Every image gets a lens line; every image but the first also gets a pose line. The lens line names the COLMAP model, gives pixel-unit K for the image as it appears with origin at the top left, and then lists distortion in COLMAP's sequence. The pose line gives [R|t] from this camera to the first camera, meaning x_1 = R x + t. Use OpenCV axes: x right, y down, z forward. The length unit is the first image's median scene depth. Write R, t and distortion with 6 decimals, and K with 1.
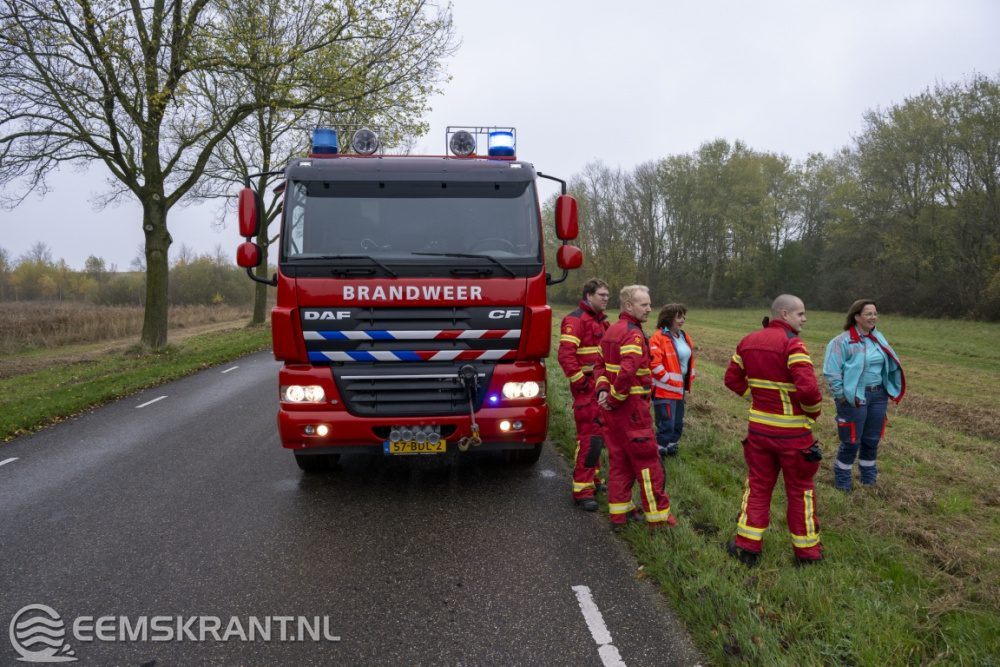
lens RADIAL K [[668.4, 0, 504.2], [0, 668.4, 334.8], [0, 0, 1]] dist [0.003563, 0.000122]
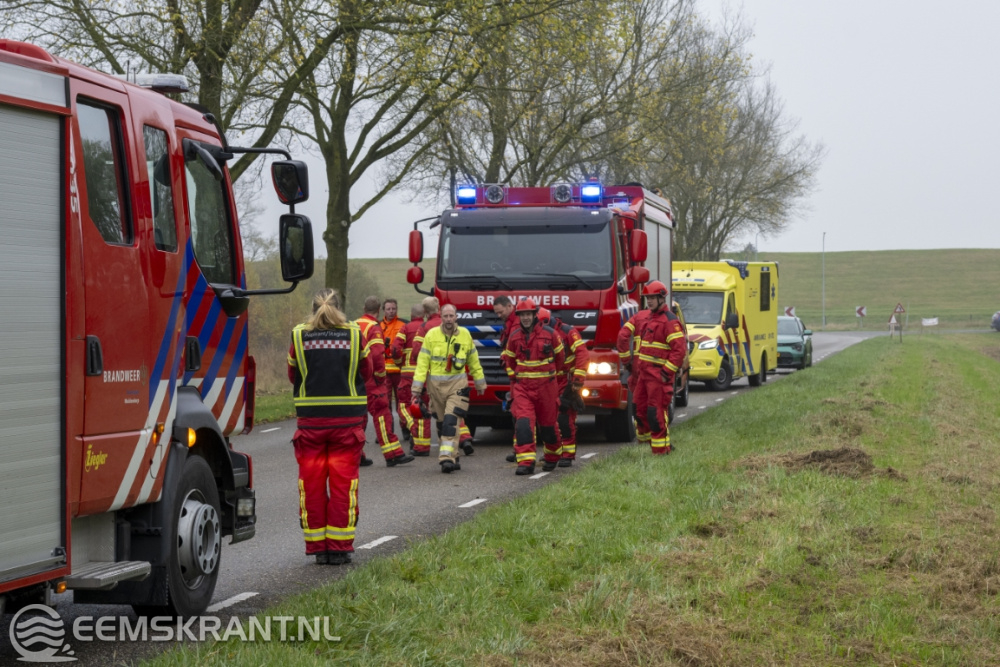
lens RADIAL K [[2622.7, 0, 499.9], [0, 2622.7, 333.5], [0, 0, 1]] dist [0.007925, 0.000000]
pose [[0.972227, 0.000967, -0.234037, 1.166134], [-0.015090, 0.998170, -0.058562, 0.349069], [0.233552, 0.060467, 0.970462, -4.615888]]
